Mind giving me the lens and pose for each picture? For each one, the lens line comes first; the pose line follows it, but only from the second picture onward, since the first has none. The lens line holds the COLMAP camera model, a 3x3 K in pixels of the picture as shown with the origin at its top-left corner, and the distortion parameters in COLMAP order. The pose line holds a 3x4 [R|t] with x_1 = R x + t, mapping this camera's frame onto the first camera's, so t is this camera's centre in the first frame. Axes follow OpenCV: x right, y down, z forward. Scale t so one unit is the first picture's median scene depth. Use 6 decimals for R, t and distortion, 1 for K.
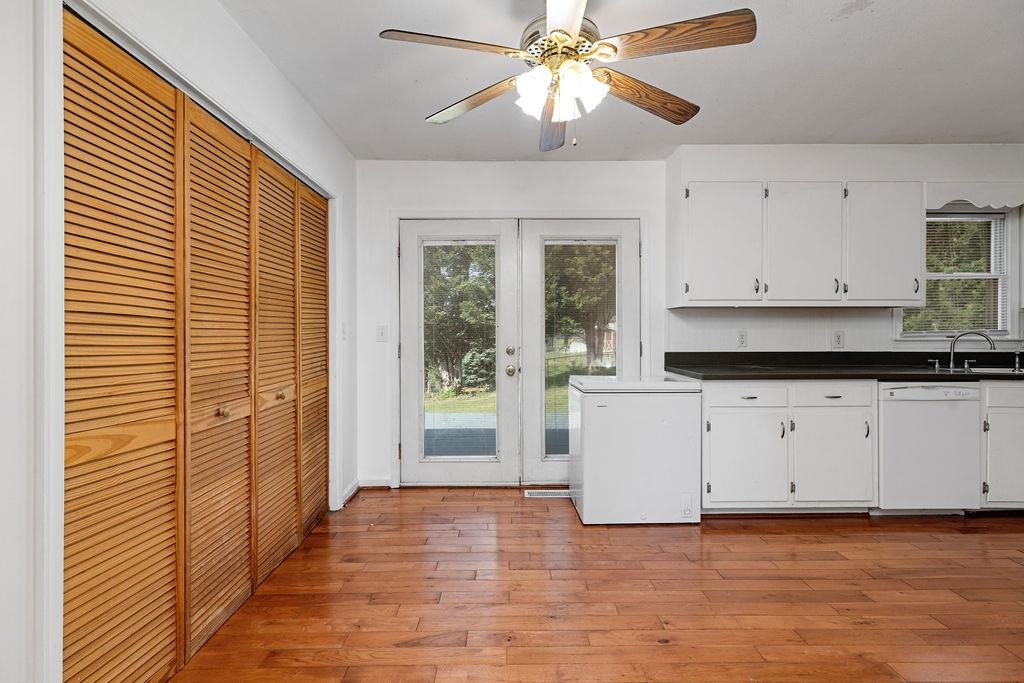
lens RADIAL K [[458.2, 0, 511.2], [0, 458.2, 331.7], [0, 0, 1]] dist [0.002248, 0.000037]
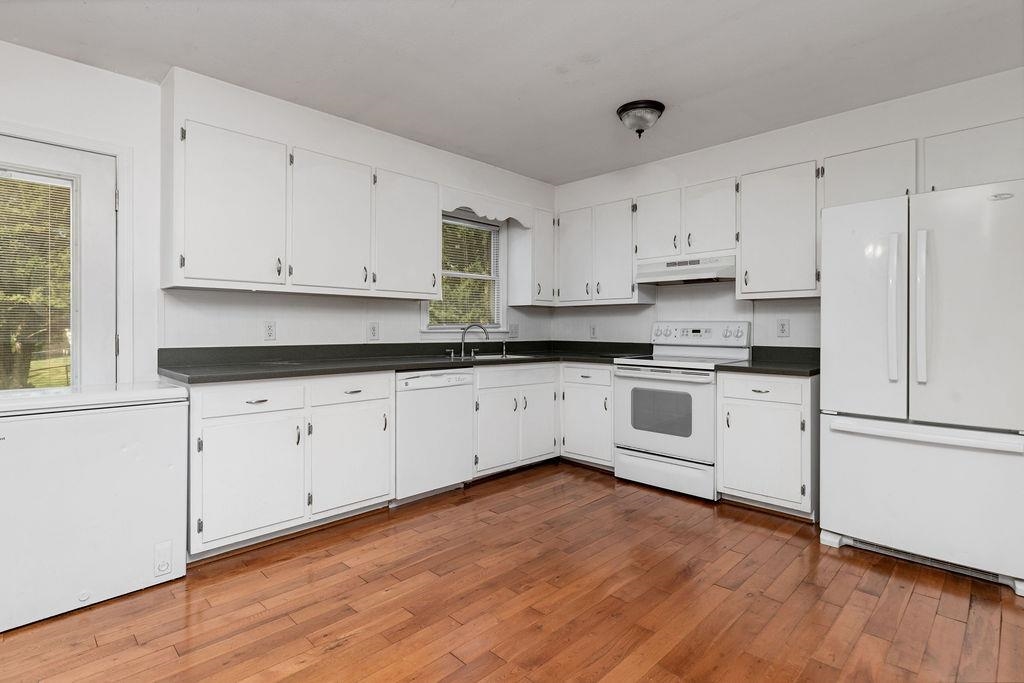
lens RADIAL K [[502.1, 0, 513.0], [0, 502.1, 328.2], [0, 0, 1]] dist [-0.004410, -0.000198]
pose [[0.708576, 0.005019, 0.705617, 0.192437], [-0.006124, 0.999981, -0.000962, 0.010861], [-0.705608, -0.003640, 0.708593, 0.044557]]
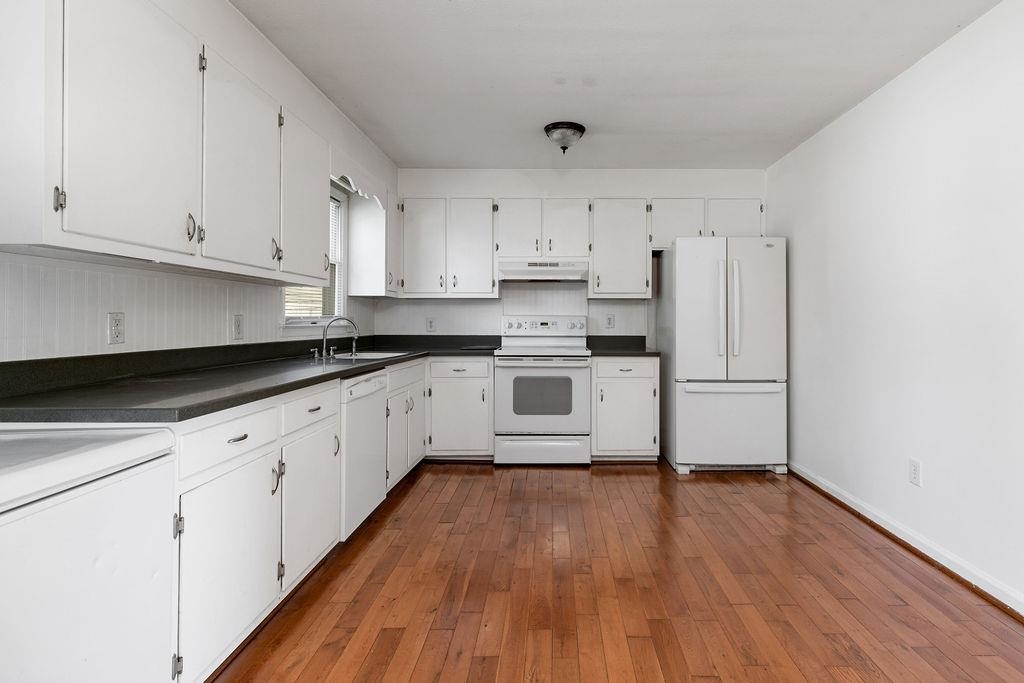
lens RADIAL K [[502.5, 0, 556.2], [0, 502.5, 316.7], [0, 0, 1]] dist [0.003172, 0.000132]
pose [[0.001192, 0.010310, 0.999946, -0.049360], [-0.003860, 0.999939, -0.010305, 0.008684], [-0.999992, -0.003847, 0.001232, 0.577467]]
